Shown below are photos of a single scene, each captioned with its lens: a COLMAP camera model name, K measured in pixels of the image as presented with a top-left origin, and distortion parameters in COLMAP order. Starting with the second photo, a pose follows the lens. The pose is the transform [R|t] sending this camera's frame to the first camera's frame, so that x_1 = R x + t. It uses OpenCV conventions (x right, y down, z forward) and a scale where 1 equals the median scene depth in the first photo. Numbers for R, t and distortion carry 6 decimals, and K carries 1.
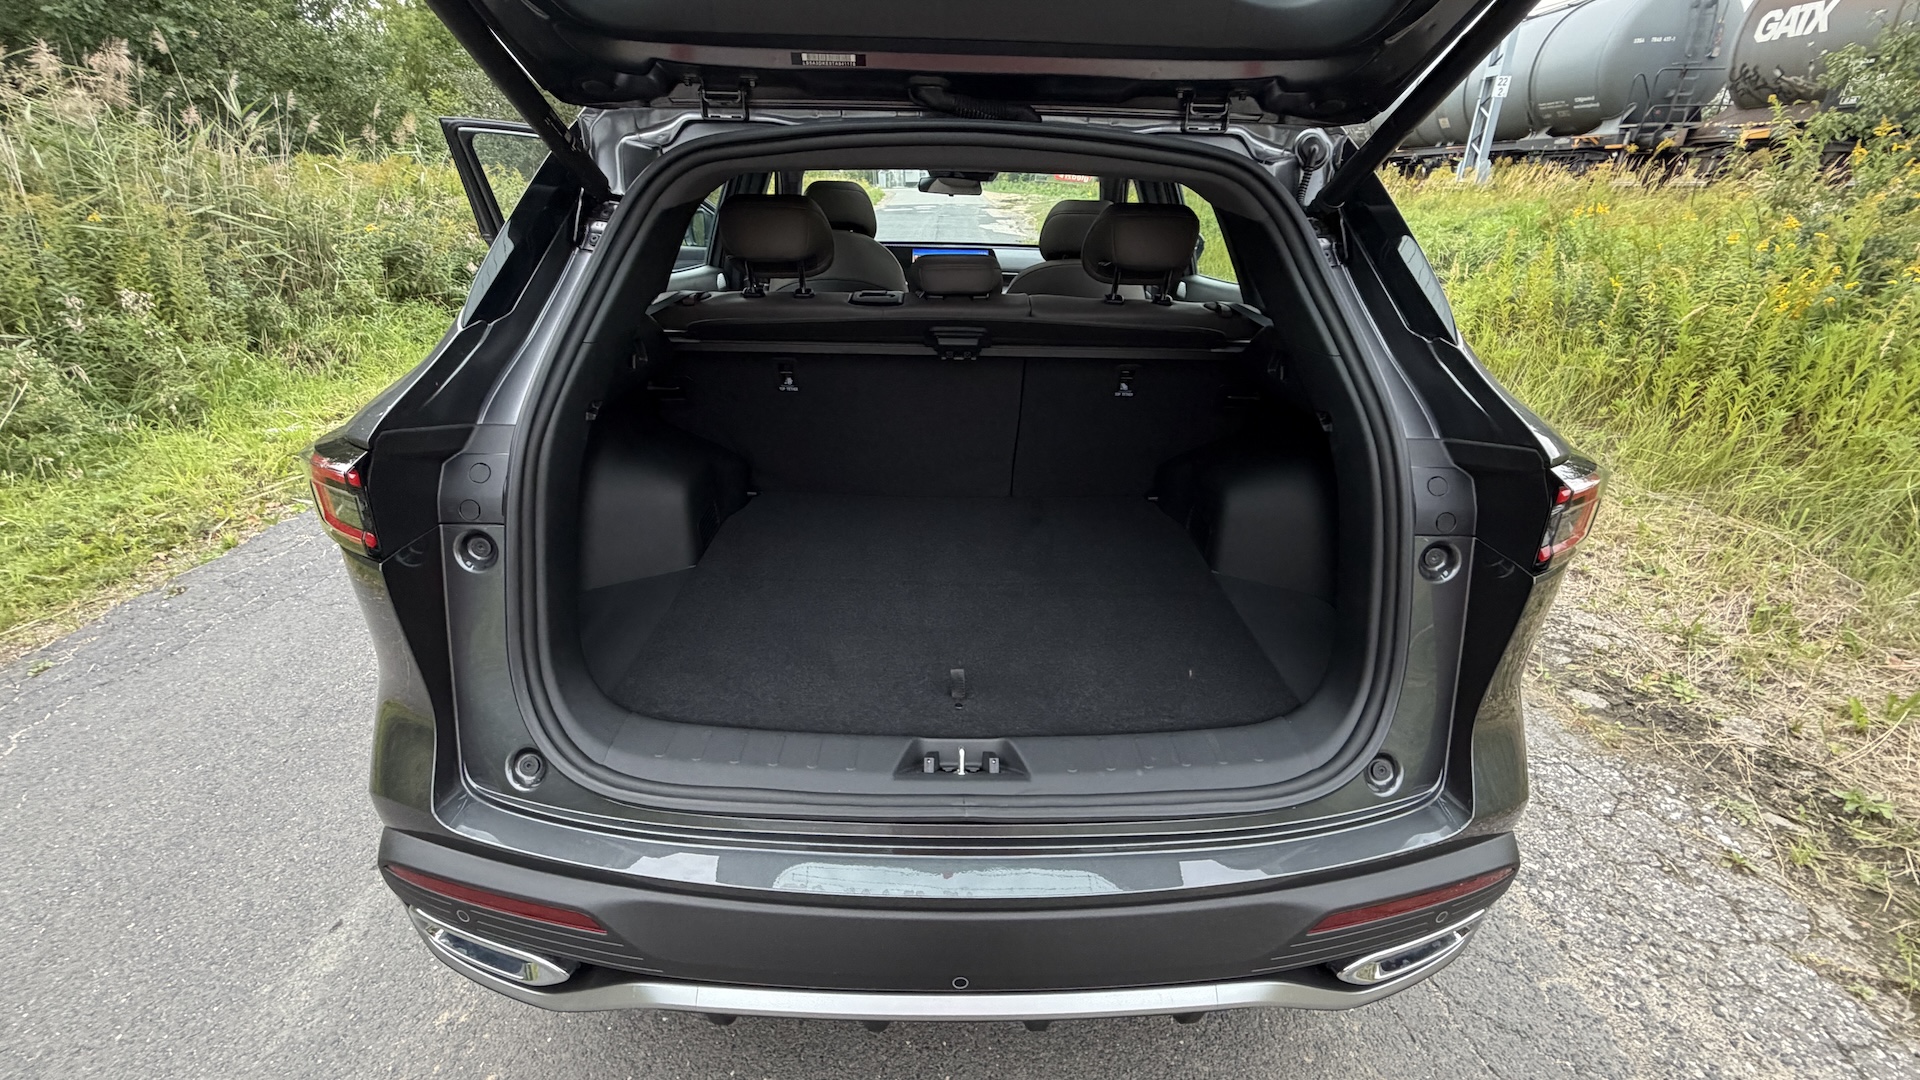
lens RADIAL K [[761.8, 0, 956.3], [0, 761.8, 540.6], [0, 0, 1]] dist [0.000026, -0.000368]
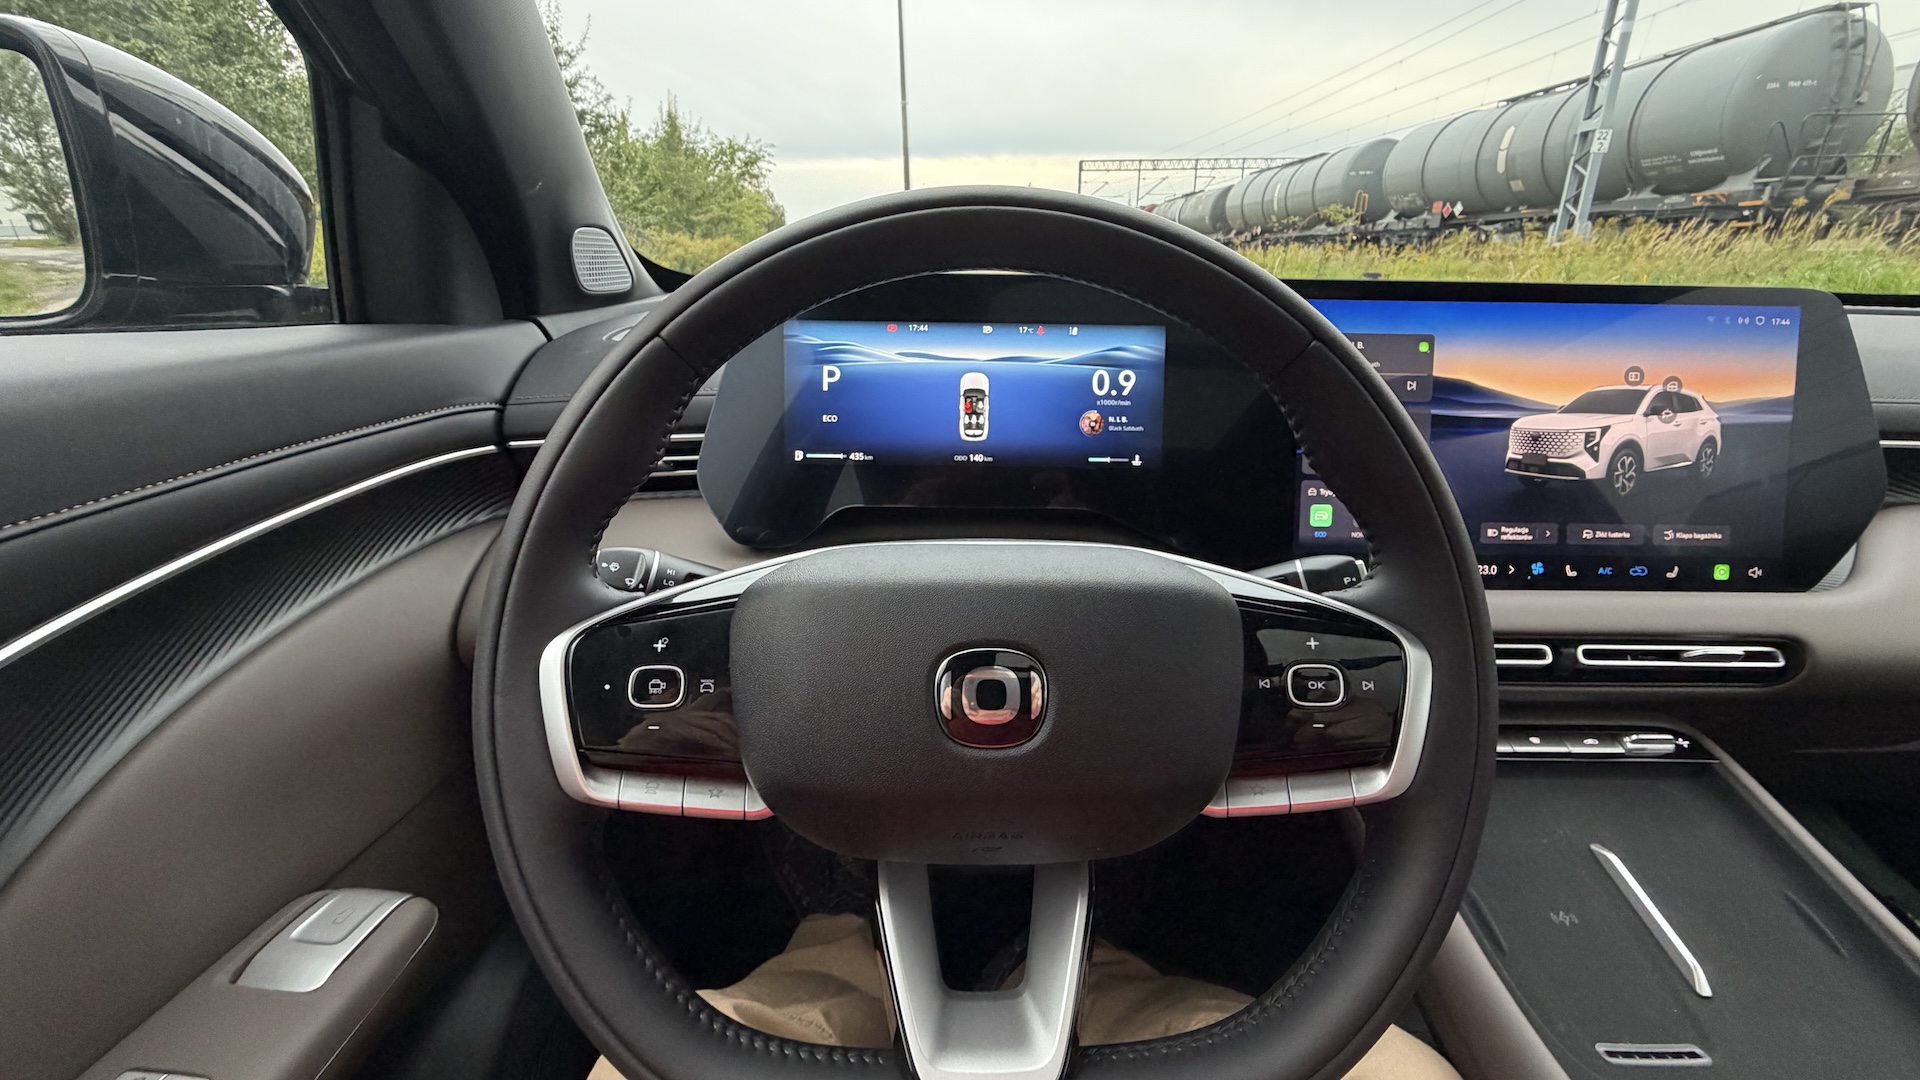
lens RADIAL K [[761.8, 0, 957.5], [0, 761.8, 543.6], [0, 0, 1]] dist [0.000026, -0.000368]
pose [[0.999974, -0.002621, -0.006739, -0.077013], [0.002042, 0.996416, -0.084563, -0.182644], [0.006936, 0.084547, 0.996395, 0.484826]]
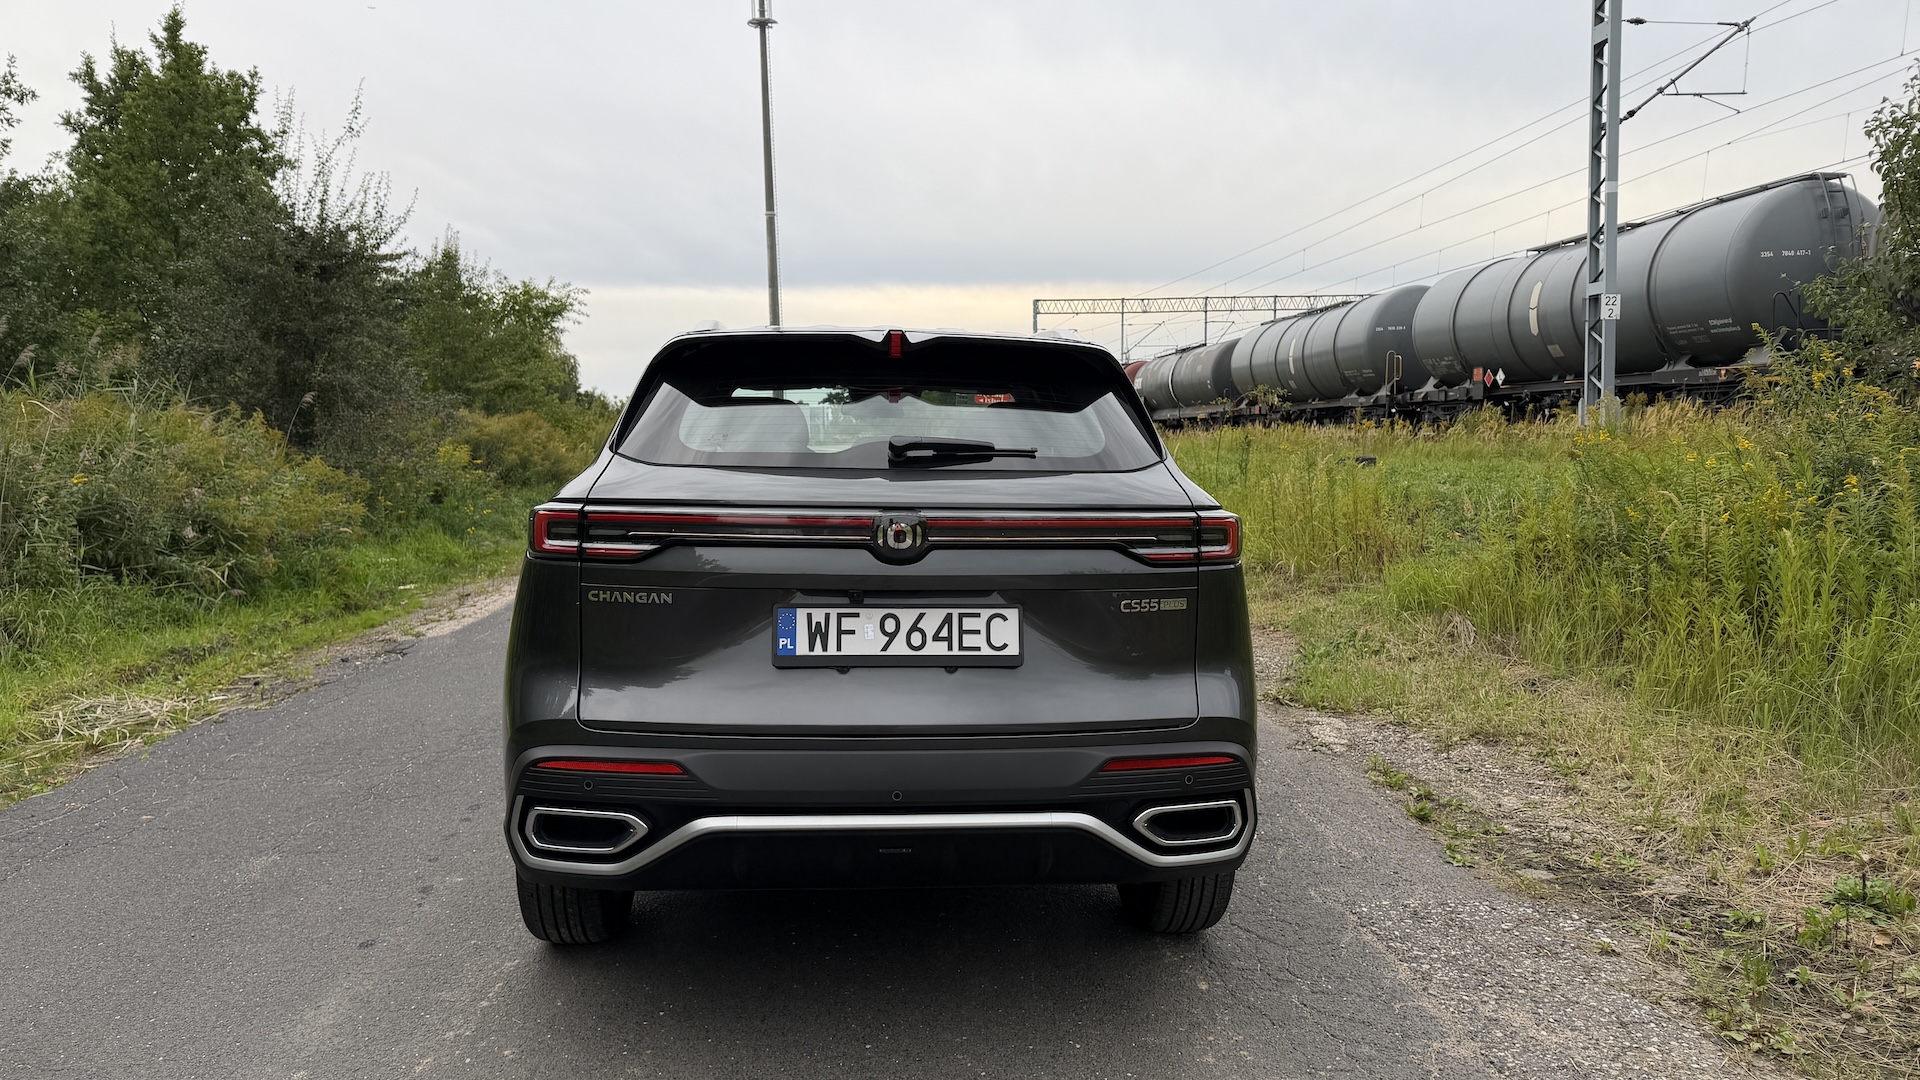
lens RADIAL K [[1349.7, 0, 953.6], [0, 1349.7, 527.7], [0, 0, 1]] dist [0.065777, -0.074623]
pose [[0.997903, -0.010057, 0.063946, -0.010150], [0.032689, 0.930937, -0.363714, 0.190951], [-0.055872, 0.365041, 0.929313, -0.349163]]
